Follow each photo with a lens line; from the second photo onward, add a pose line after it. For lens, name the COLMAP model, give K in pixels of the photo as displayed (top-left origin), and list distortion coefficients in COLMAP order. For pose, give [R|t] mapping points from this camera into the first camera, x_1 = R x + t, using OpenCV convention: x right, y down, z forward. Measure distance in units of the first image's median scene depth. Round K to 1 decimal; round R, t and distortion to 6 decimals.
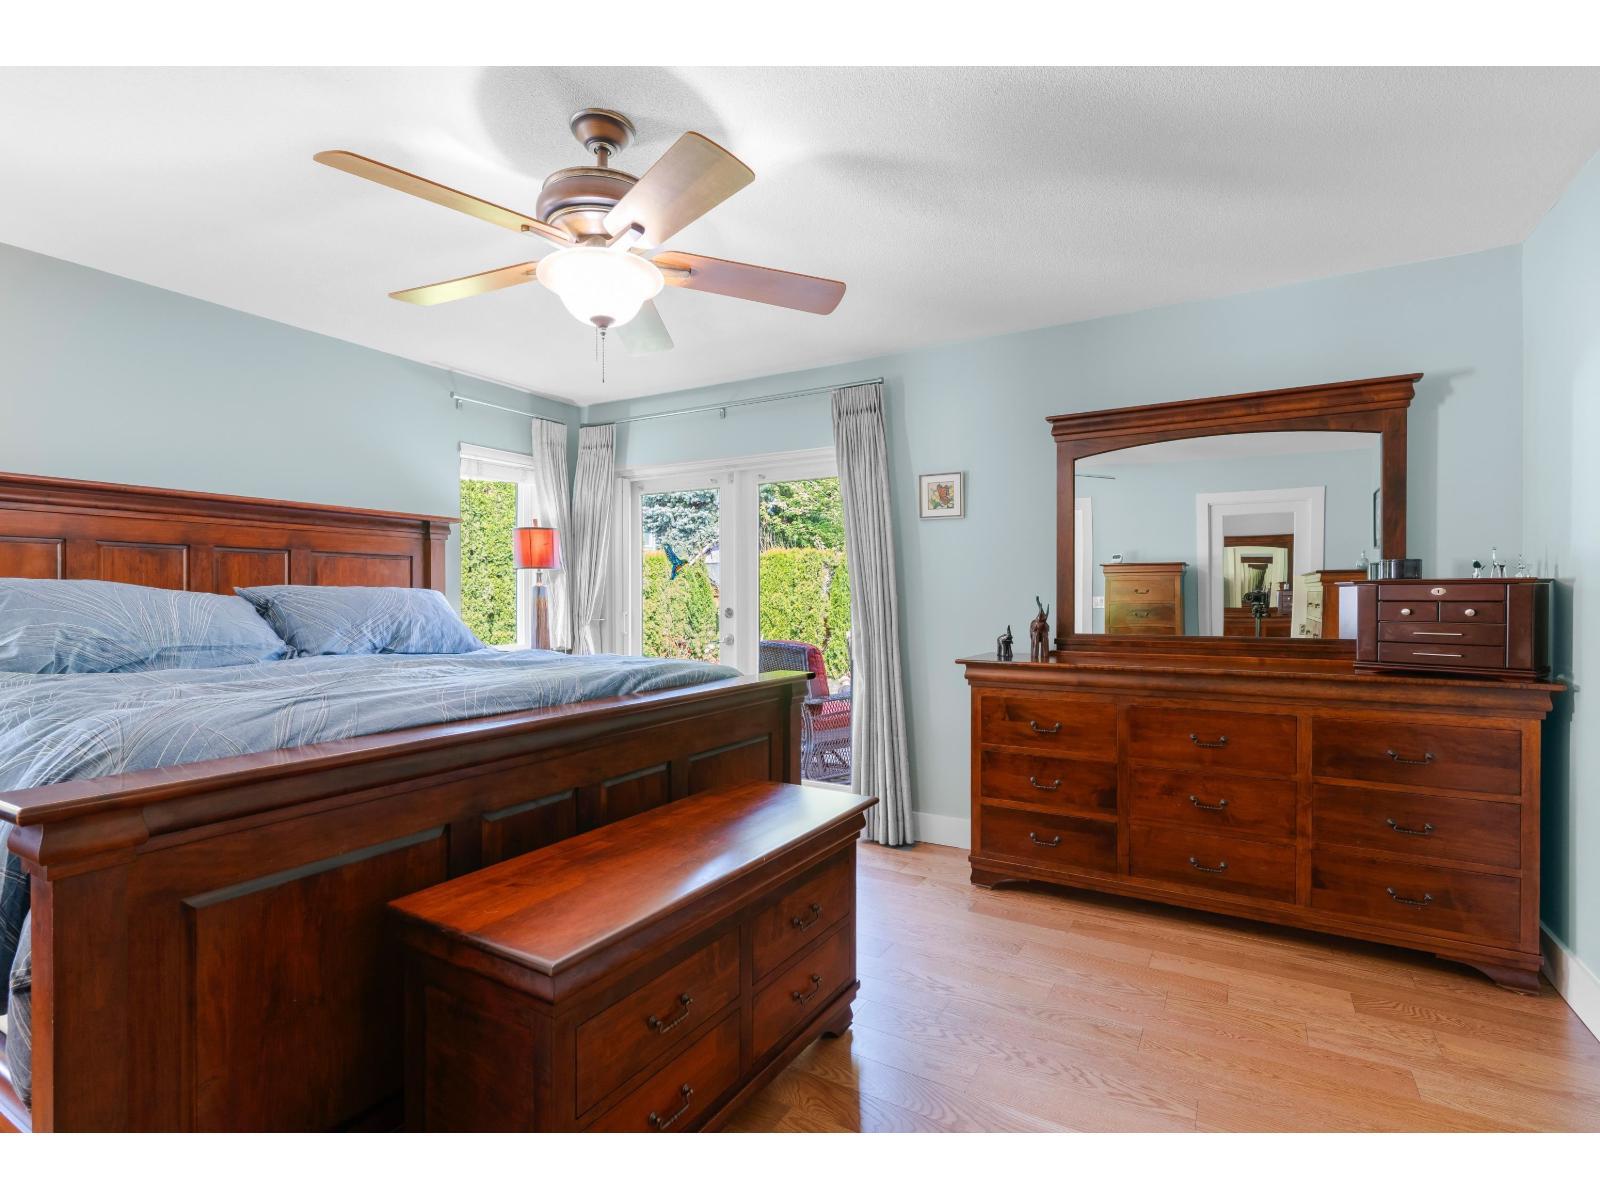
lens RADIAL K [[767.4, 0, 805.4], [0, 767.4, 607.5], [0, 0, 1]] dist [0.000040, 0.000414]
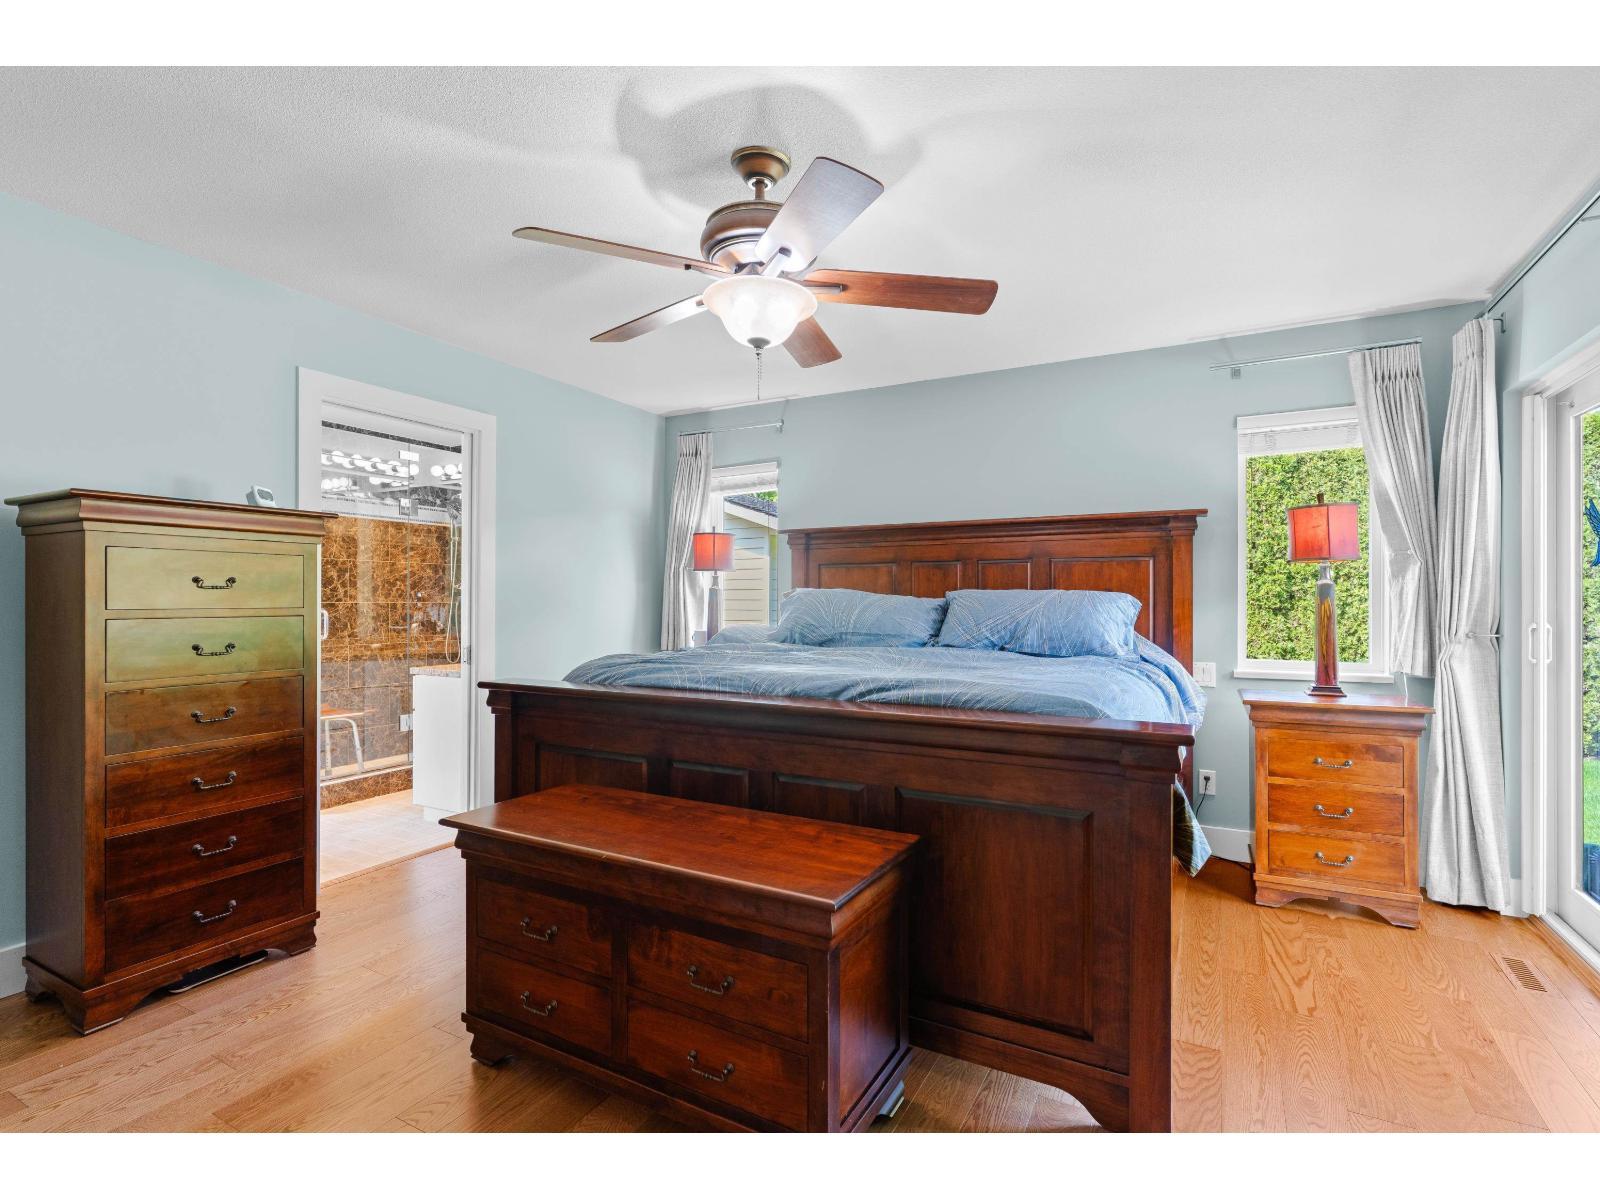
lens RADIAL K [[767.4, 0, 805.4], [0, 767.4, 607.5], [0, 0, 1]] dist [0.000040, 0.000414]
pose [[0.028170, 0.009183, -0.999561, 0.724370], [-0.011263, 0.999897, 0.008869, -0.011202], [0.999540, 0.011008, 0.028271, 0.922947]]
